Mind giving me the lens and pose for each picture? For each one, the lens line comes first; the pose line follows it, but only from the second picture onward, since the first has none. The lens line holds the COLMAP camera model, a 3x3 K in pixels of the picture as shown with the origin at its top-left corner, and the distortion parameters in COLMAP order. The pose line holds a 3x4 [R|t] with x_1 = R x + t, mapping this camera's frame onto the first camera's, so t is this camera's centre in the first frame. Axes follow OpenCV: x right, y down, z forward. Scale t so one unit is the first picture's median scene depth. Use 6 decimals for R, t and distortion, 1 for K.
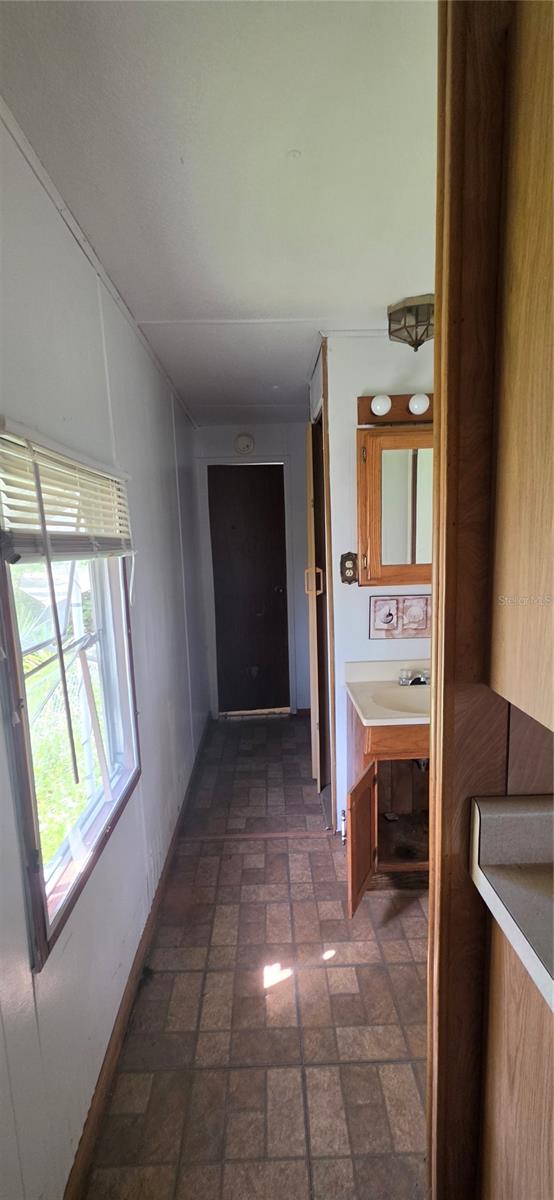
lens RADIAL K [[479.9, 0, 269.6], [0, 479.9, 603.0], [0, 0, 1]] dist [0.000205, 0.001066]
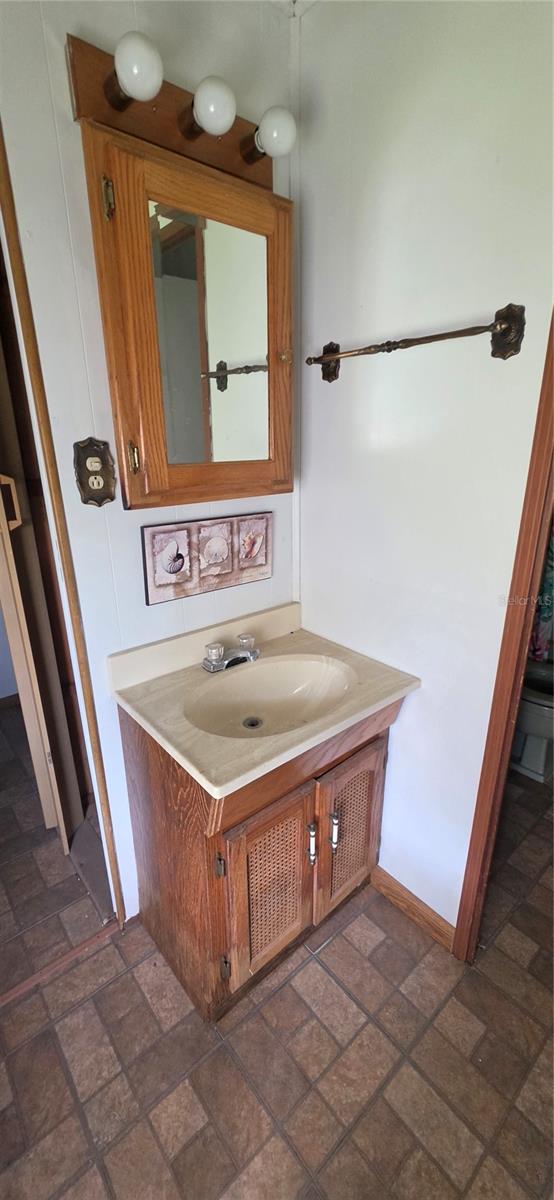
lens RADIAL K [[479.9, 0, 280.8], [0, 479.9, 599.5], [0, 0, 1]] dist [0.000205, 0.001066]
pose [[0.761205, -0.179687, 0.623121, -0.016744], [0.070652, 0.978107, 0.195744, -0.028155], [-0.644652, -0.104976, 0.757235, 0.495262]]
